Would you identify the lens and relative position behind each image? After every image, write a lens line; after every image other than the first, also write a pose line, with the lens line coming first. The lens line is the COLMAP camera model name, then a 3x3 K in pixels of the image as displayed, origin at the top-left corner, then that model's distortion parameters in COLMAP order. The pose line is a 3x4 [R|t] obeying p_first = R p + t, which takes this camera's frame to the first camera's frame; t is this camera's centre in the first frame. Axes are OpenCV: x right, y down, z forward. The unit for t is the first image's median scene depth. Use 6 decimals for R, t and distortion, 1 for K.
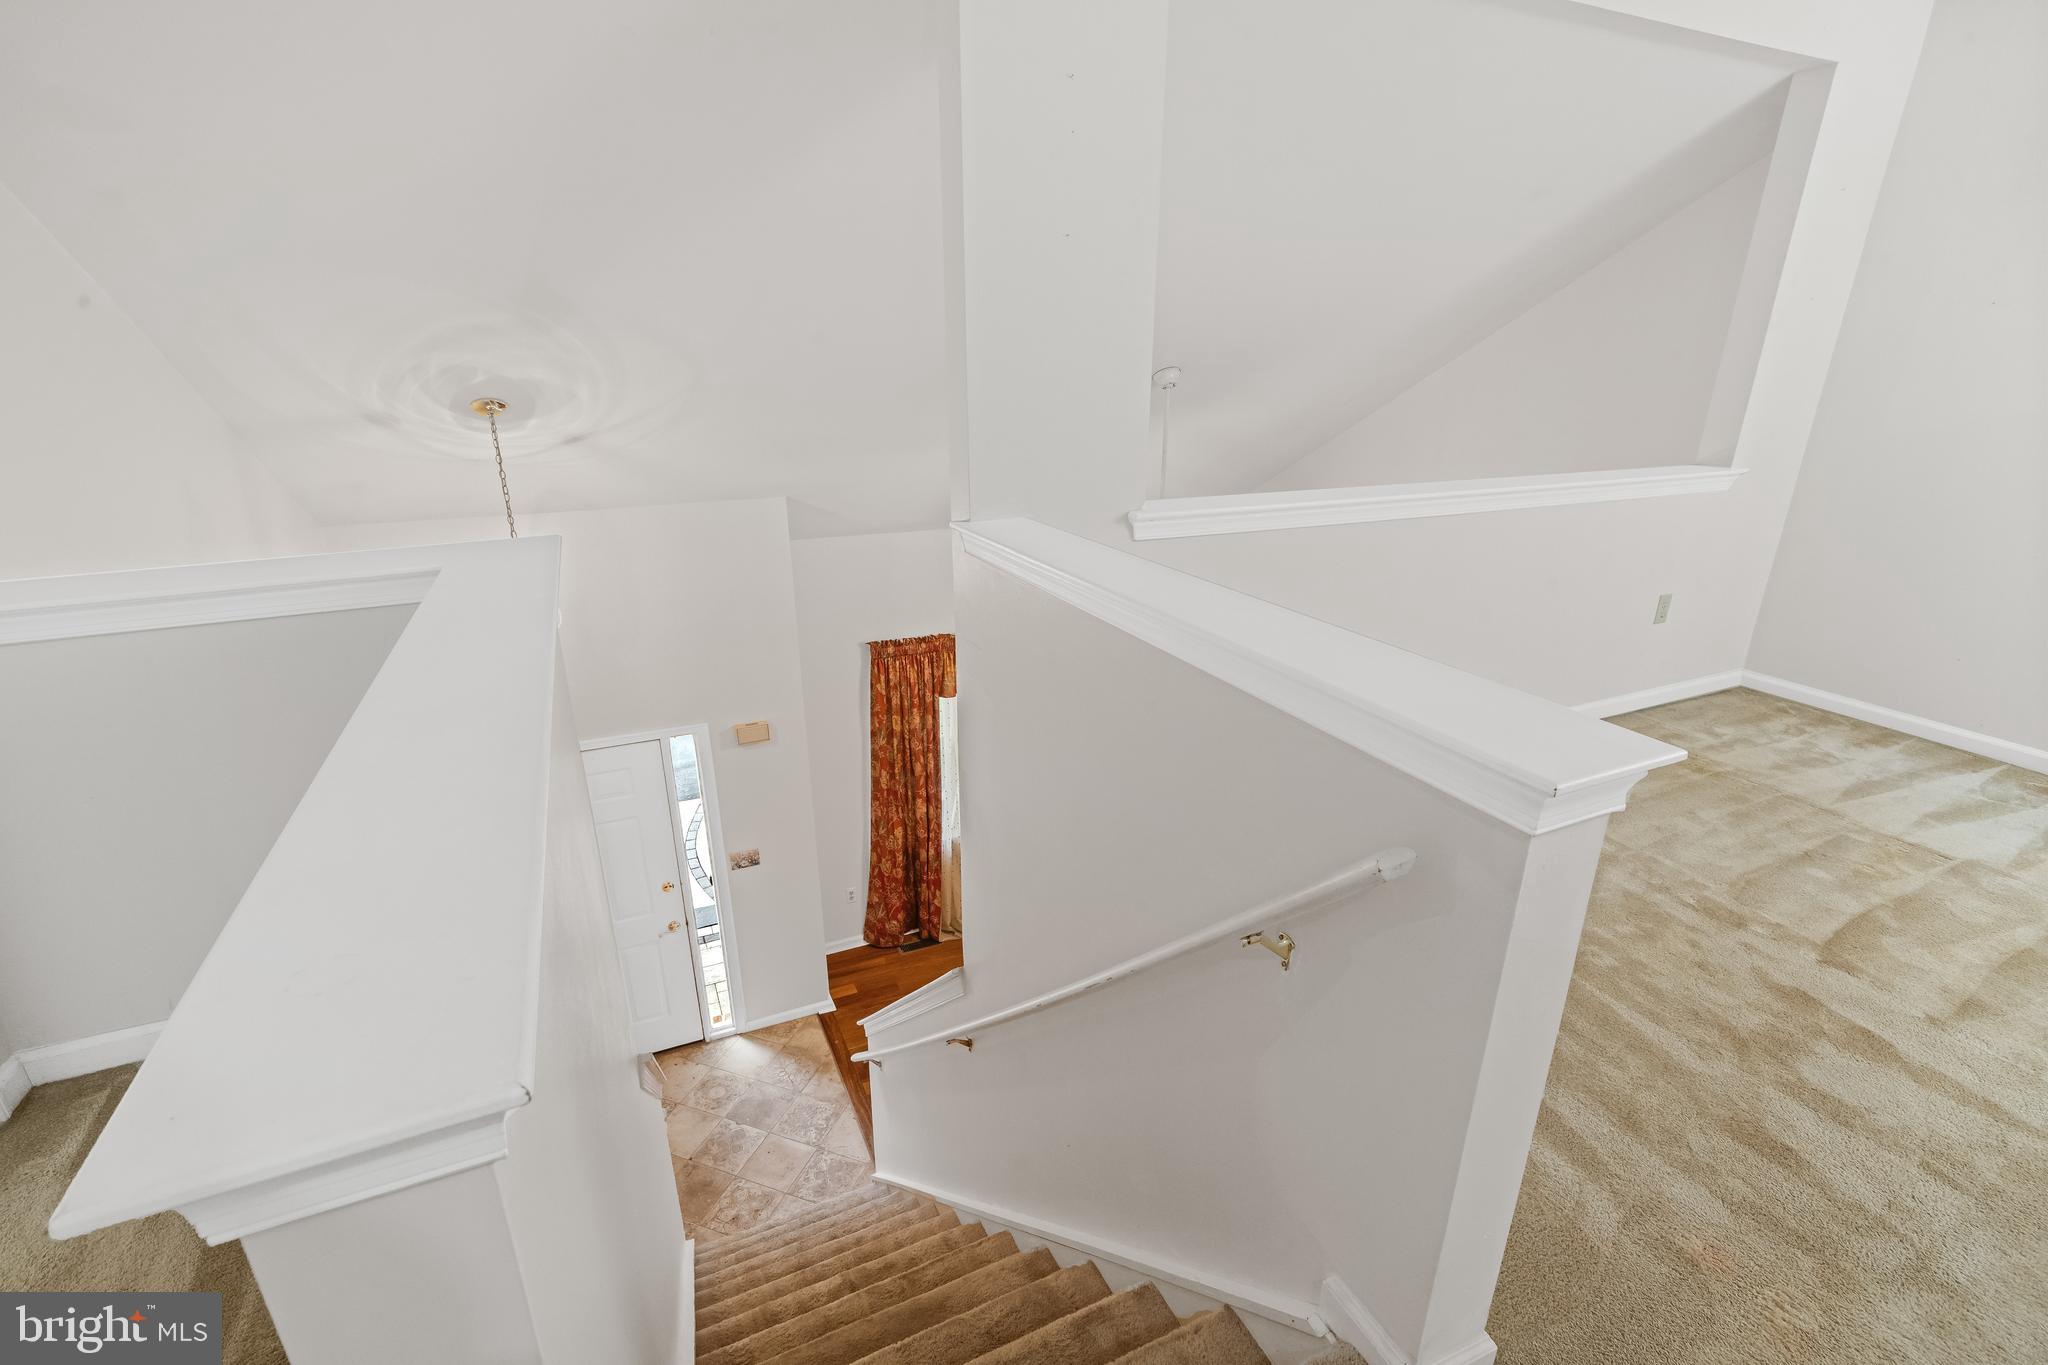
lens RADIAL K [[906.0, 0, 1024.2], [0, 906.0, 677.0], [0, 0, 1]] dist [-0.008781, 0.000830]
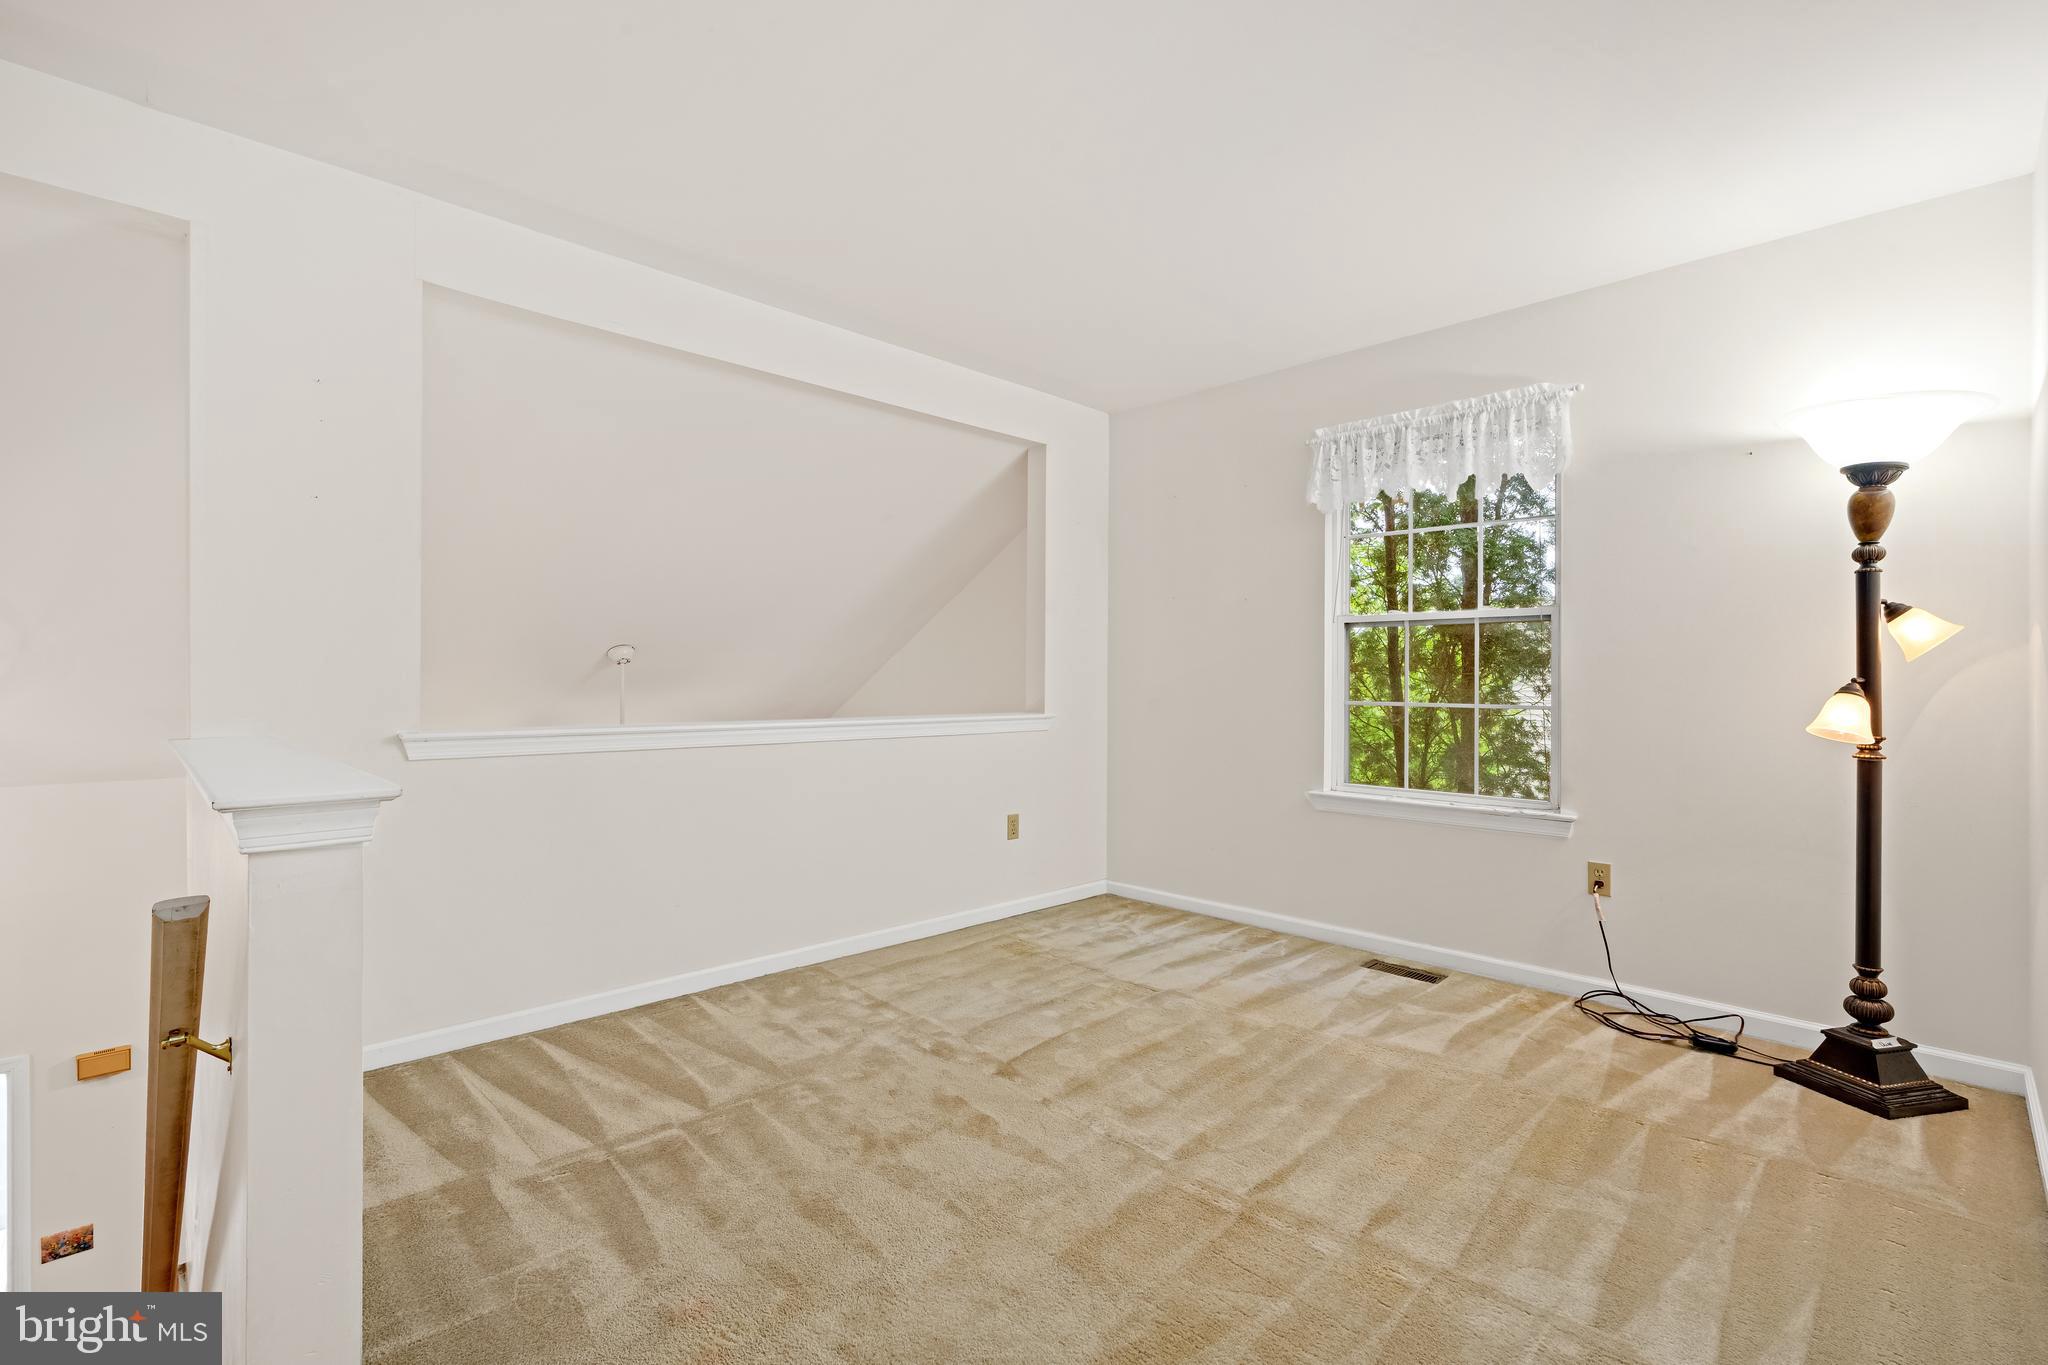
lens RADIAL K [[906.0, 0, 1024.2], [0, 906.0, 677.0], [0, 0, 1]] dist [-0.008781, 0.000830]
pose [[0.940005, 0.004063, 0.341138, 0.317583], [0.110221, 0.942689, -0.314943, 0.125472], [-0.322866, 0.333648, 0.885684, -0.158914]]
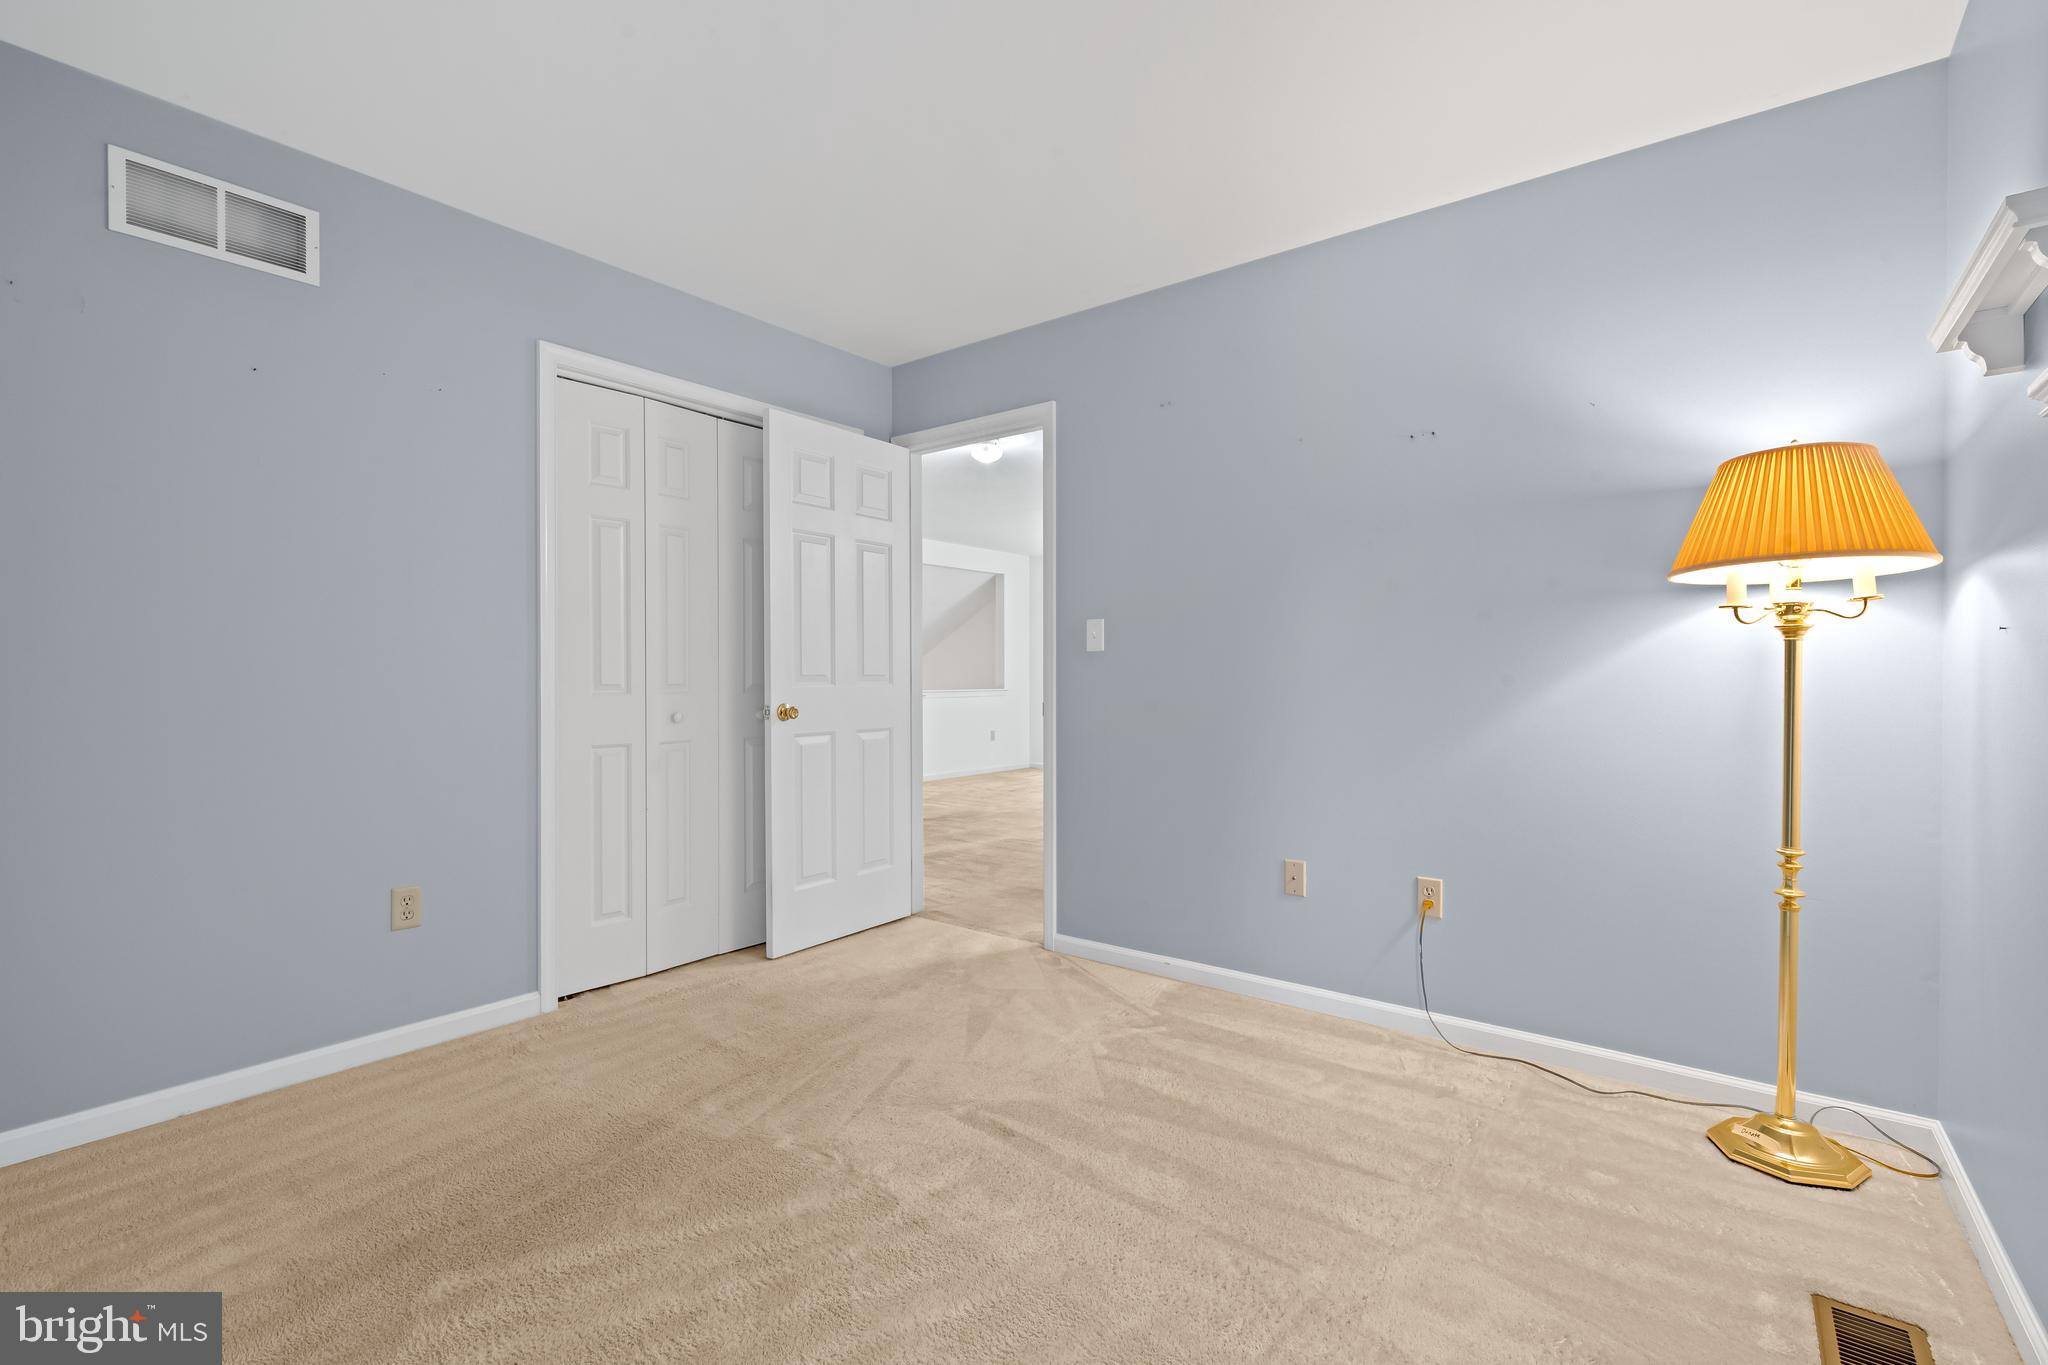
lens RADIAL K [[906.0, 0, 1024.2], [0, 906.0, 677.0], [0, 0, 1]] dist [-0.008781, 0.000830]
pose [[0.885487, -0.004557, 0.464642, -0.583781], [0.158003, 0.943320, -0.291860, 0.641889], [-0.436976, 0.331853, 0.836017, -1.617471]]
